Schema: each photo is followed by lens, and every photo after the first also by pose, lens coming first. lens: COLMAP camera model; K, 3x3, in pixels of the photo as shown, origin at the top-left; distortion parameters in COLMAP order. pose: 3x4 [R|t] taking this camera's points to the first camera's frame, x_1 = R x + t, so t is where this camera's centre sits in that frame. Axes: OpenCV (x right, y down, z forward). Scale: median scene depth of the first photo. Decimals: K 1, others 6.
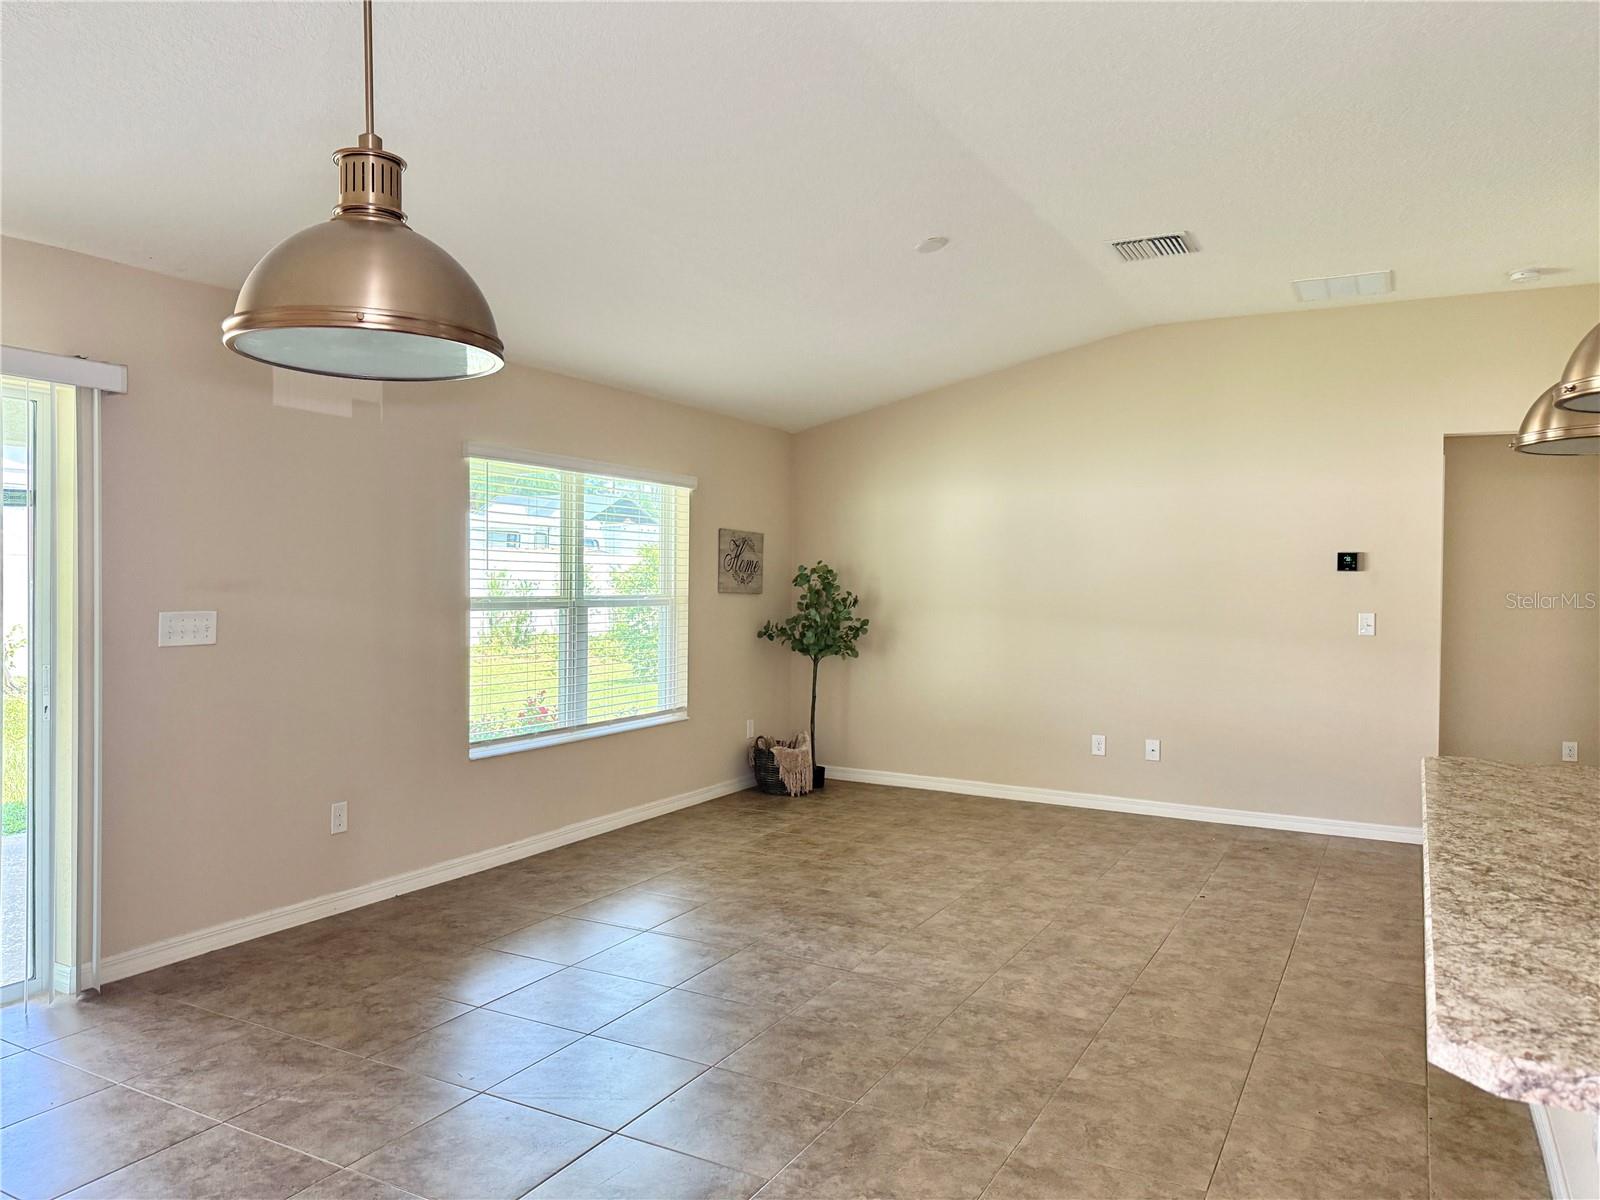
lens RADIAL K [[1117.4, 0, 803.2], [0, 1117.4, 603.9], [0, 0, 1]] dist [0.087003, -0.127950]
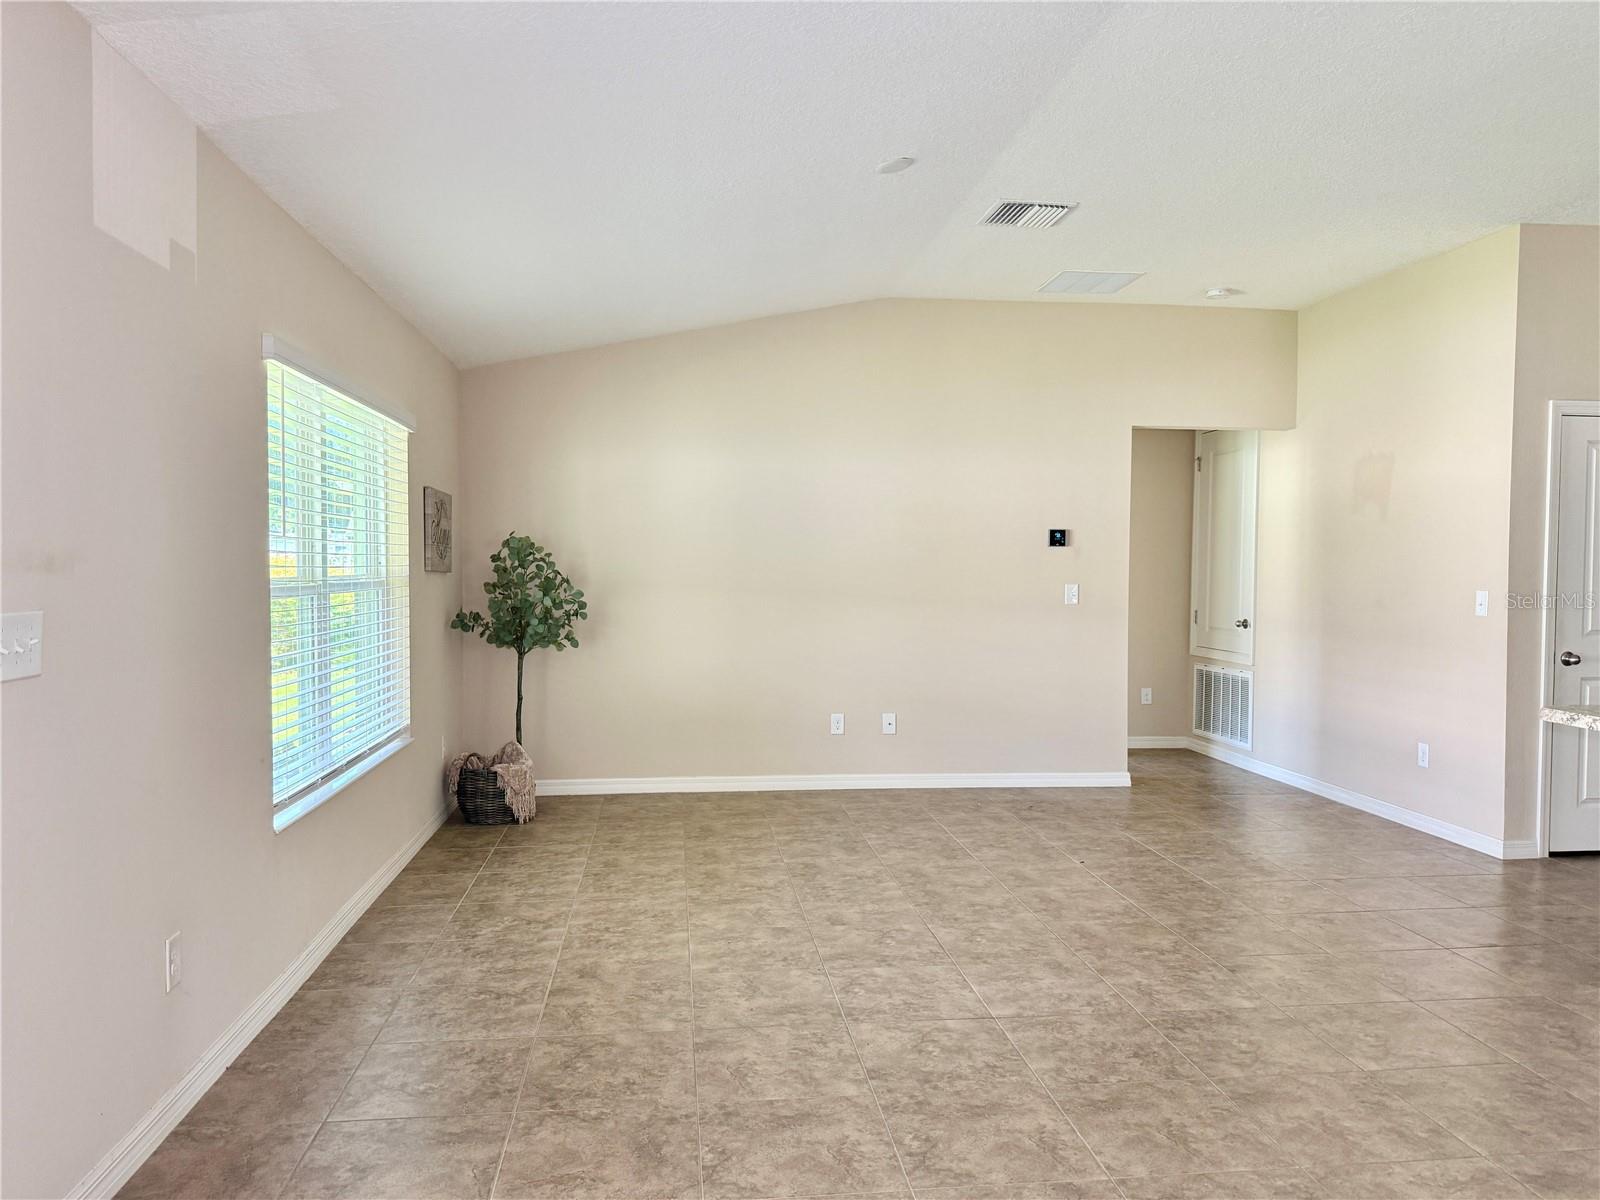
lens RADIAL K [[1122.7, 0, 806.0], [0, 1122.7, 603.4], [0, 0, 1]] dist [0.089724, -0.120022]
pose [[0.815103, -0.025582, 0.578750, -0.415177], [0.014704, 0.999616, 0.023476, -0.003382], [-0.579129, -0.010626, 0.815167, 0.293926]]
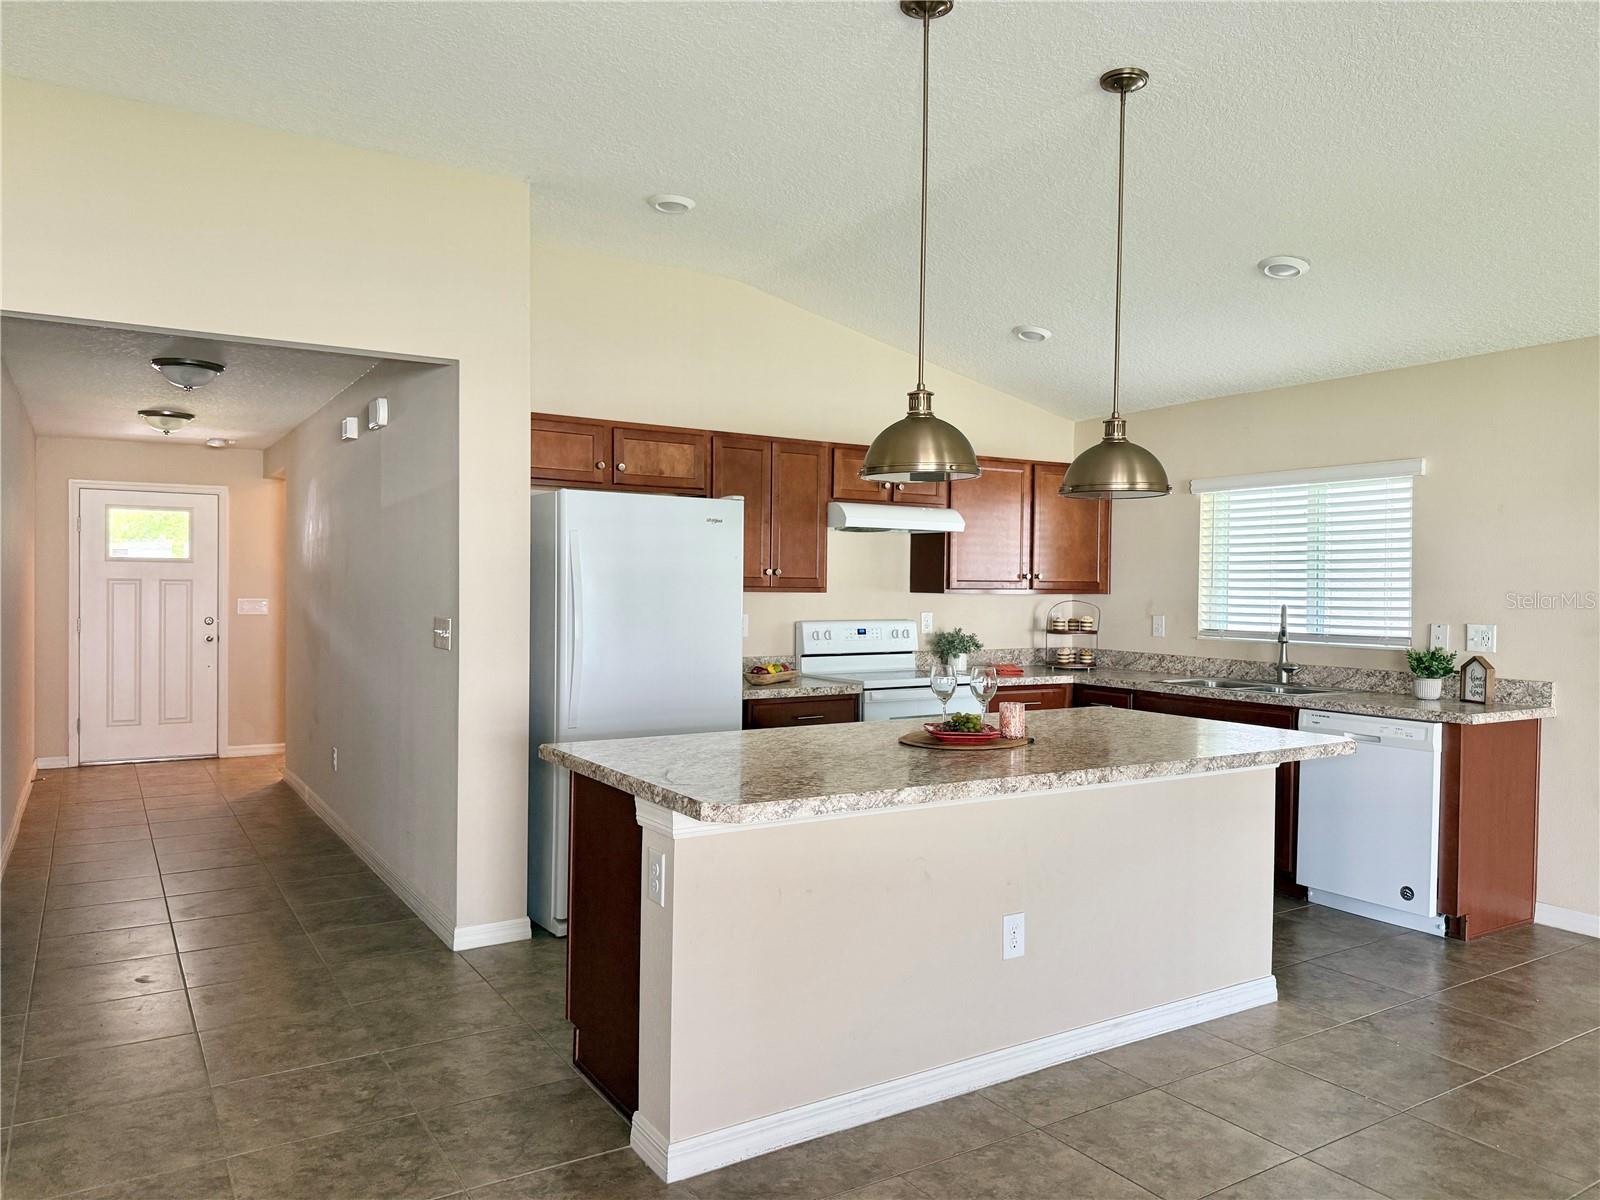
lens RADIAL K [[1122.7, 0, 806.0], [0, 1122.7, 603.4], [0, 0, 1]] dist [0.089724, -0.120022]
pose [[-0.871728, -0.028924, 0.489136, 0.082185], [-0.011137, 0.999168, 0.039236, -0.018658], [-0.489864, 0.028755, -0.871324, 0.965722]]
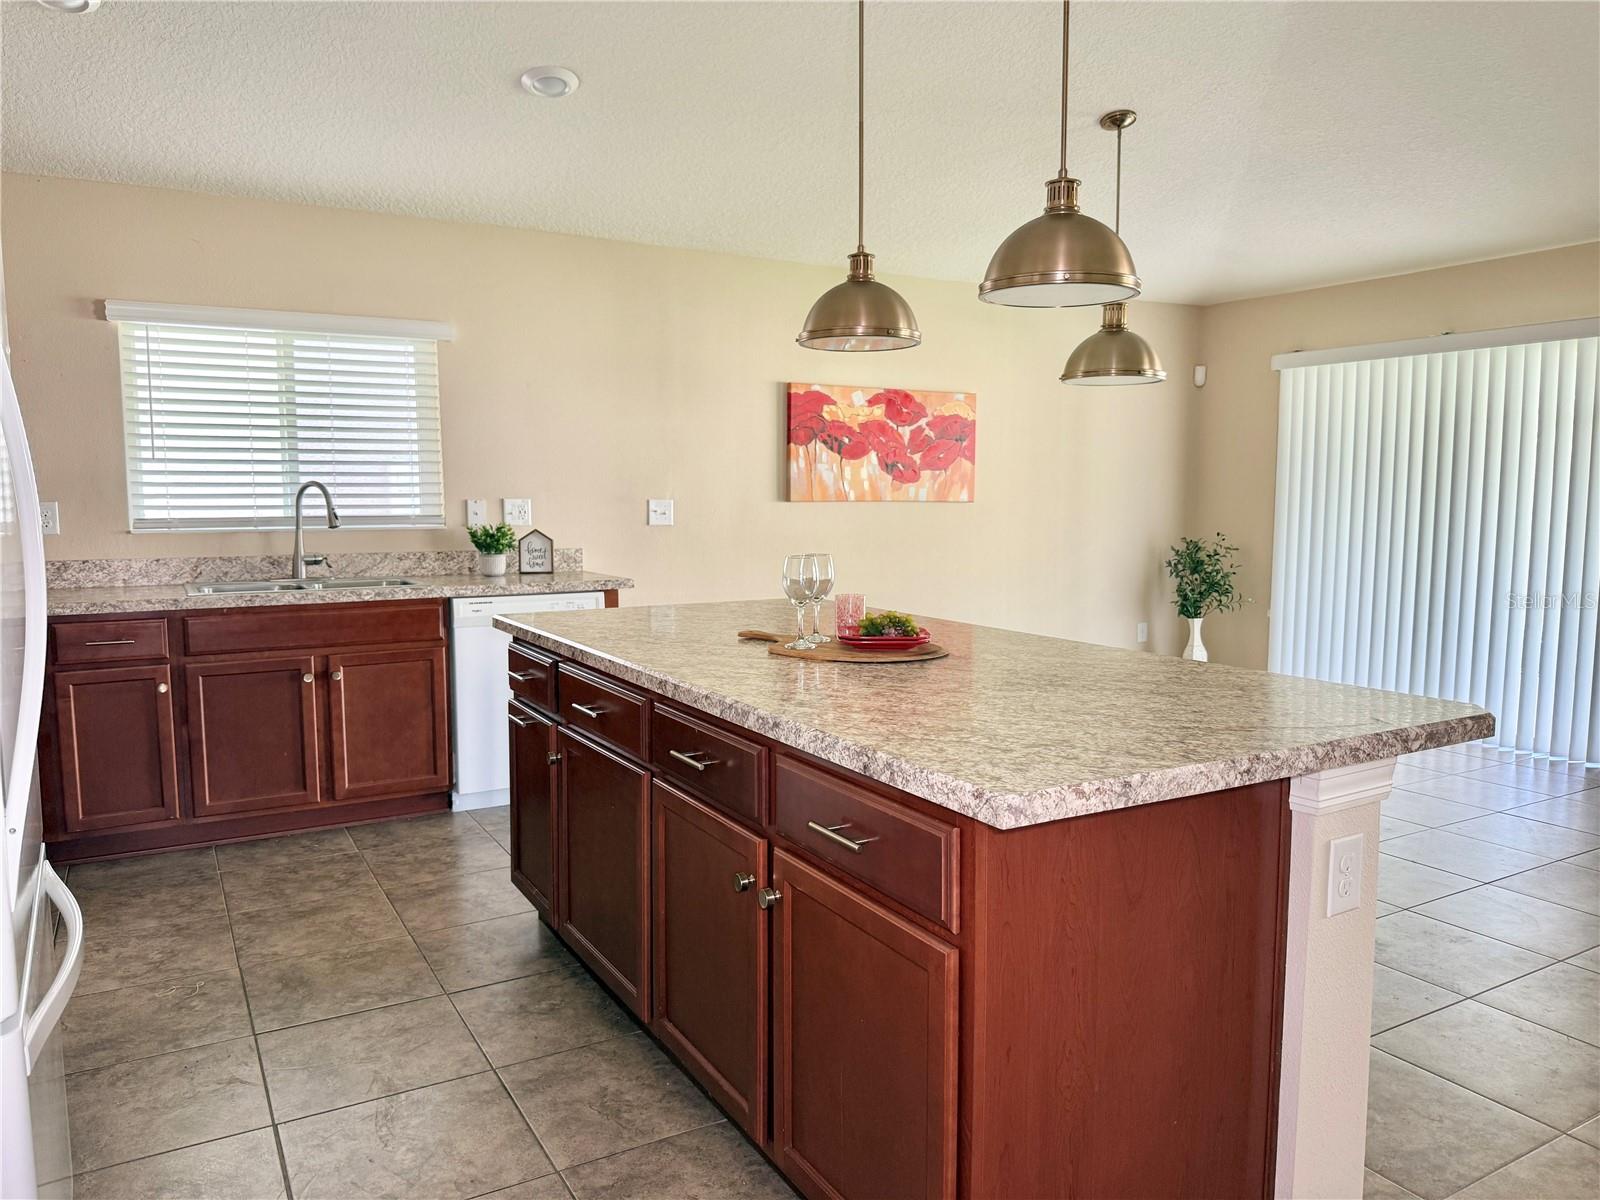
lens RADIAL K [[1117.4, 0, 803.2], [0, 1117.4, 603.9], [0, 0, 1]] dist [0.087003, -0.127950]
pose [[-0.511680, 0.073646, -0.856014, 0.749288], [-0.025121, 0.994611, 0.100586, 0.015430], [0.858809, 0.072972, -0.507072, 0.584738]]
